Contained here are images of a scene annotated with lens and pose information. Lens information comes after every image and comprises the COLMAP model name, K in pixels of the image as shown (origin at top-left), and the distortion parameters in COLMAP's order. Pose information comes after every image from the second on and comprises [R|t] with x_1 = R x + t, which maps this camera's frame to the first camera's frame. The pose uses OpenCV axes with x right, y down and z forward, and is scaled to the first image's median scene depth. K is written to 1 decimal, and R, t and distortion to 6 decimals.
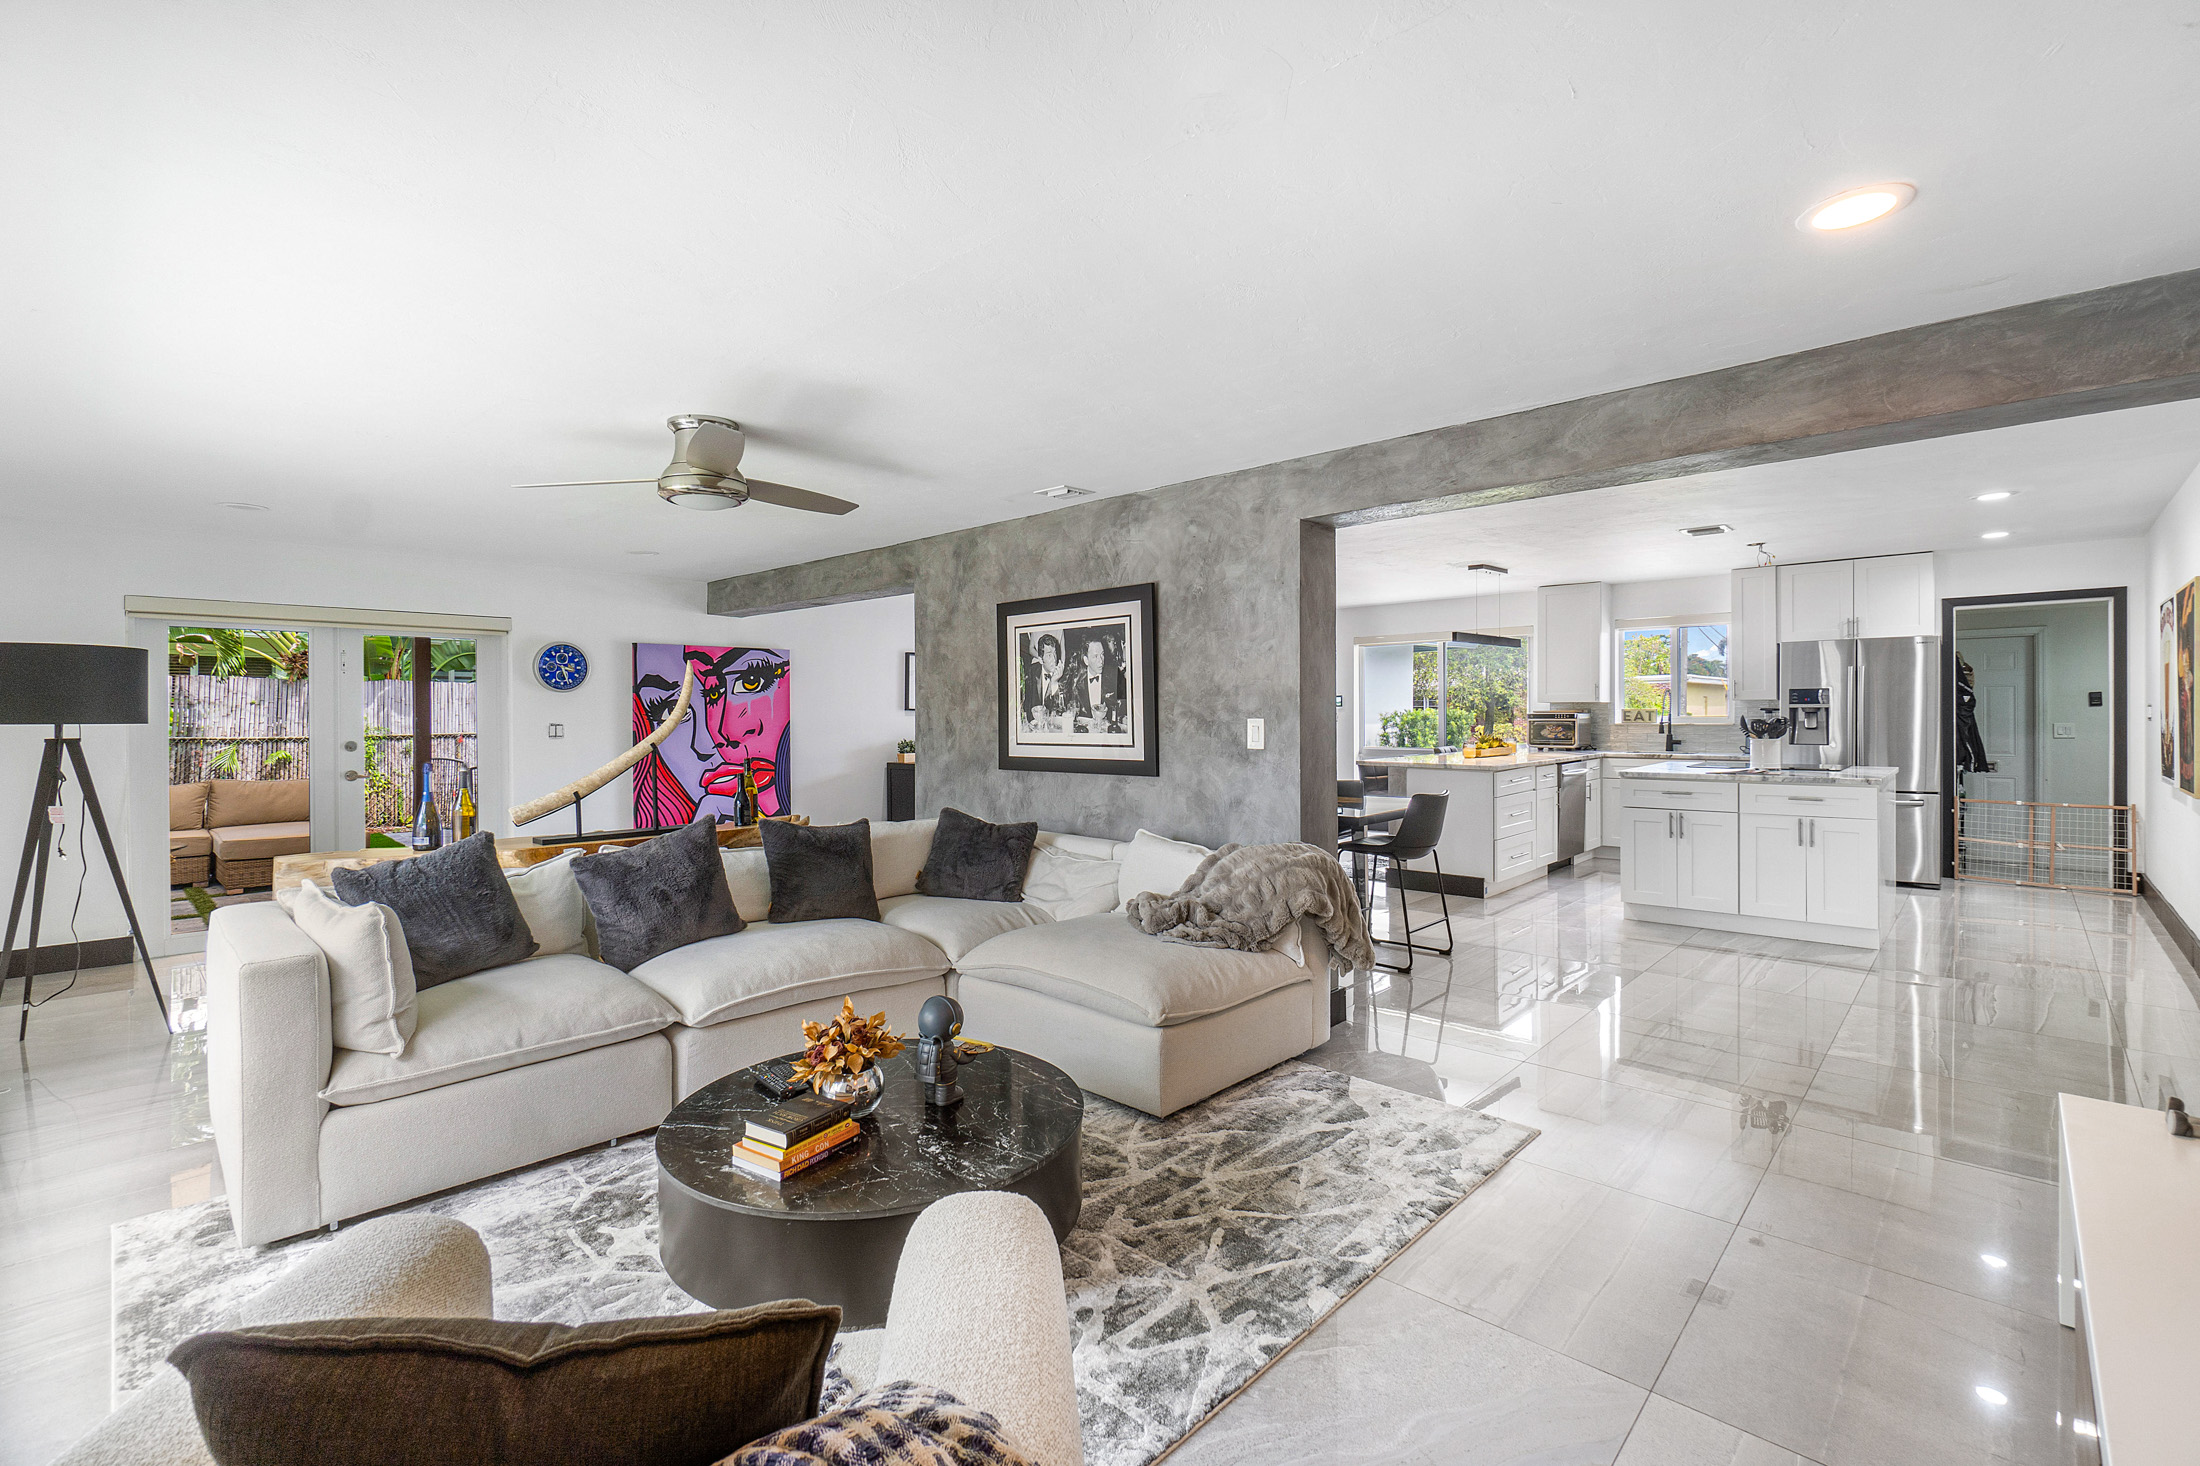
lens RADIAL K [[1009.2, 0, 1087.4], [0, 1009.2, 727.1], [0, 0, 1]] dist [-0.001900, 0.000982]
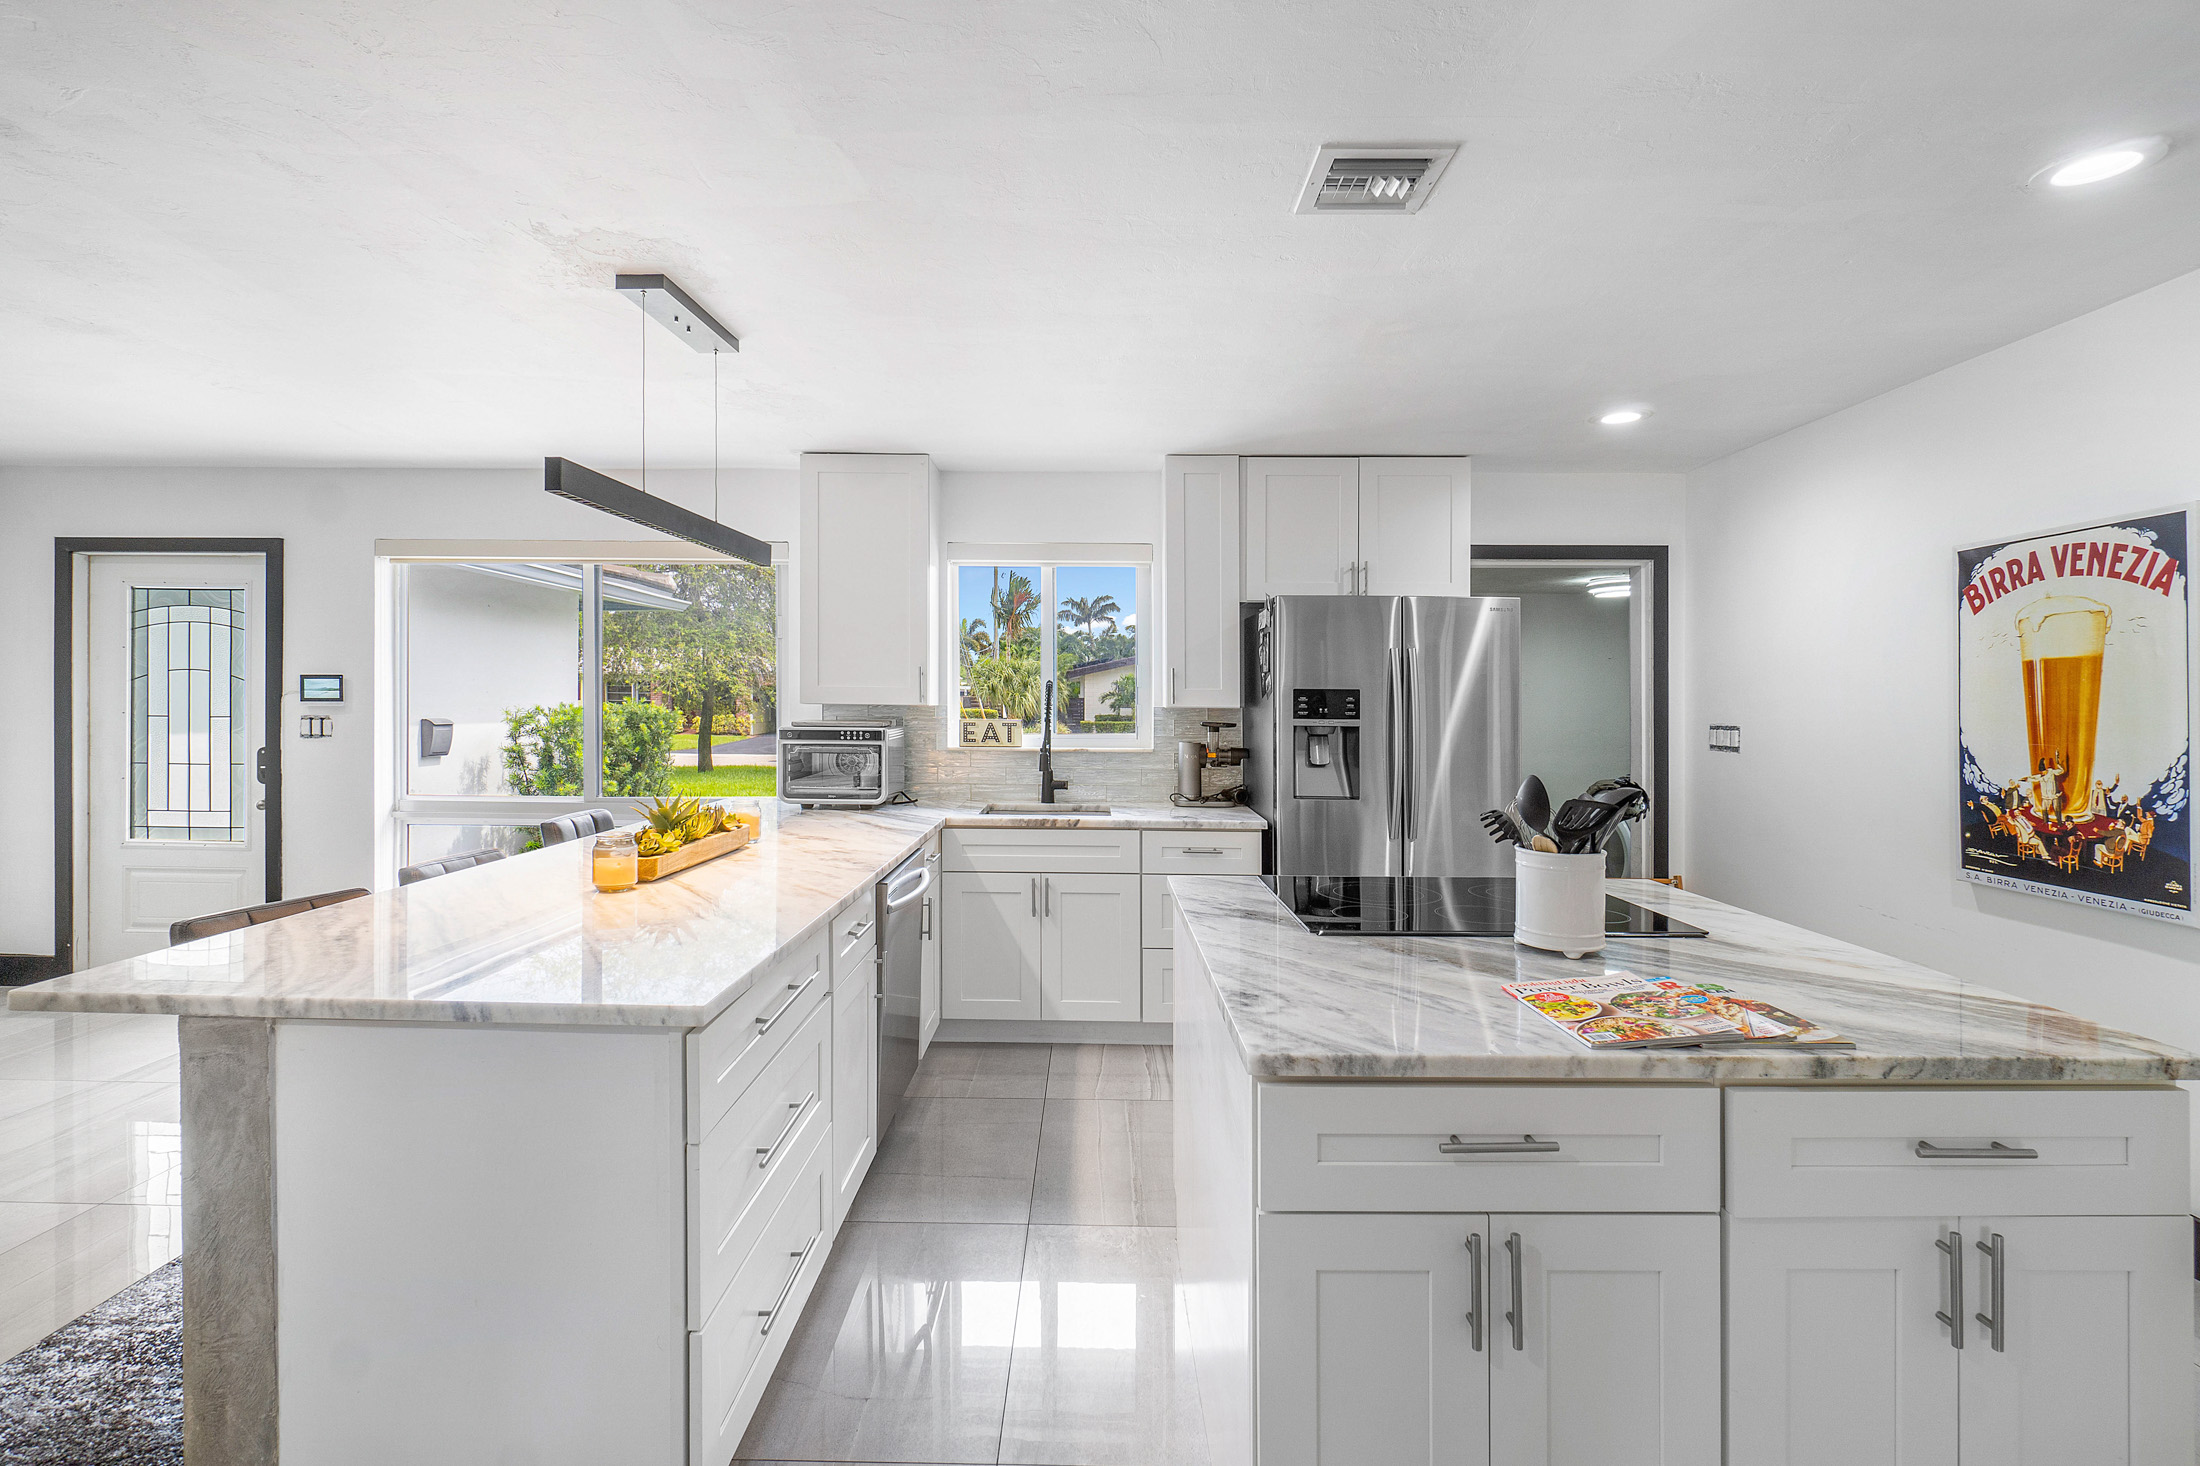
lens RADIAL K [[1009.2, 0, 1105.5], [0, 1009.2, 717.3], [0, 0, 1]] dist [-0.001900, 0.000982]
pose [[0.729649, 0.004229, 0.683808, 0.402967], [-0.005838, 0.999983, 0.000045, -0.032165], [-0.683796, -0.004025, 0.729662, 0.983220]]
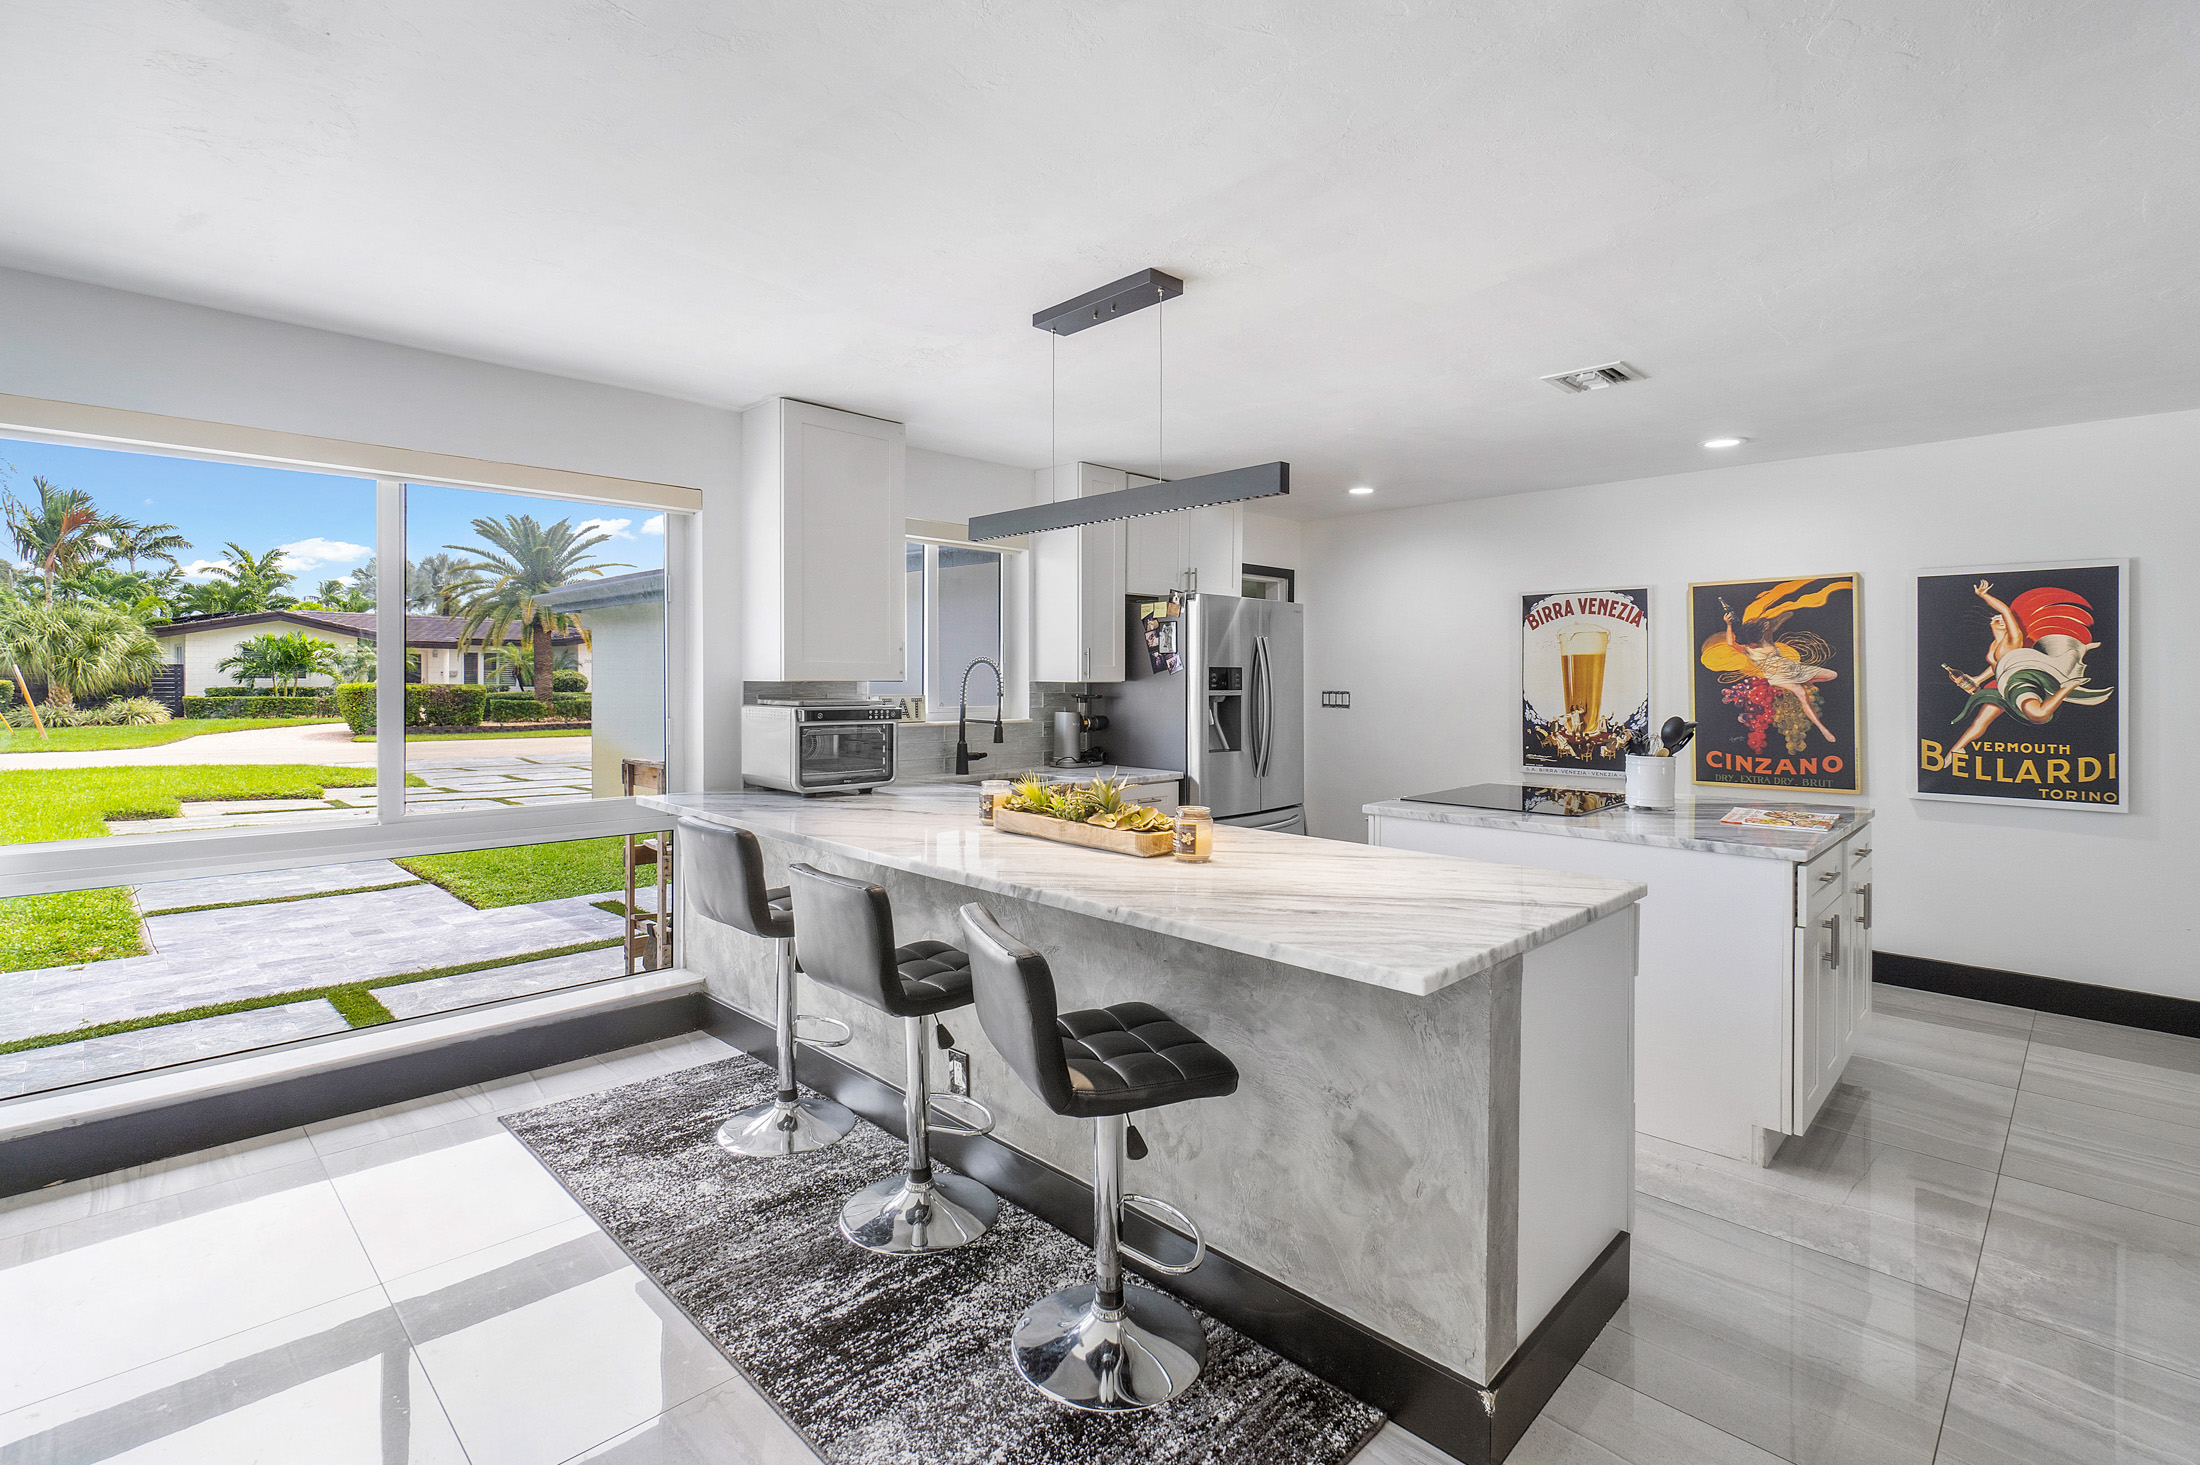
lens RADIAL K [[1009.2, 0, 1087.5], [0, 1009.2, 685.4], [0, 0, 1]] dist [-0.001900, 0.000982]
pose [[0.031136, -0.001104, 0.999515, 0.072906], [0.006362, 0.999979, 0.000906, -0.037798], [-0.999495, 0.006331, 0.031142, 1.489539]]
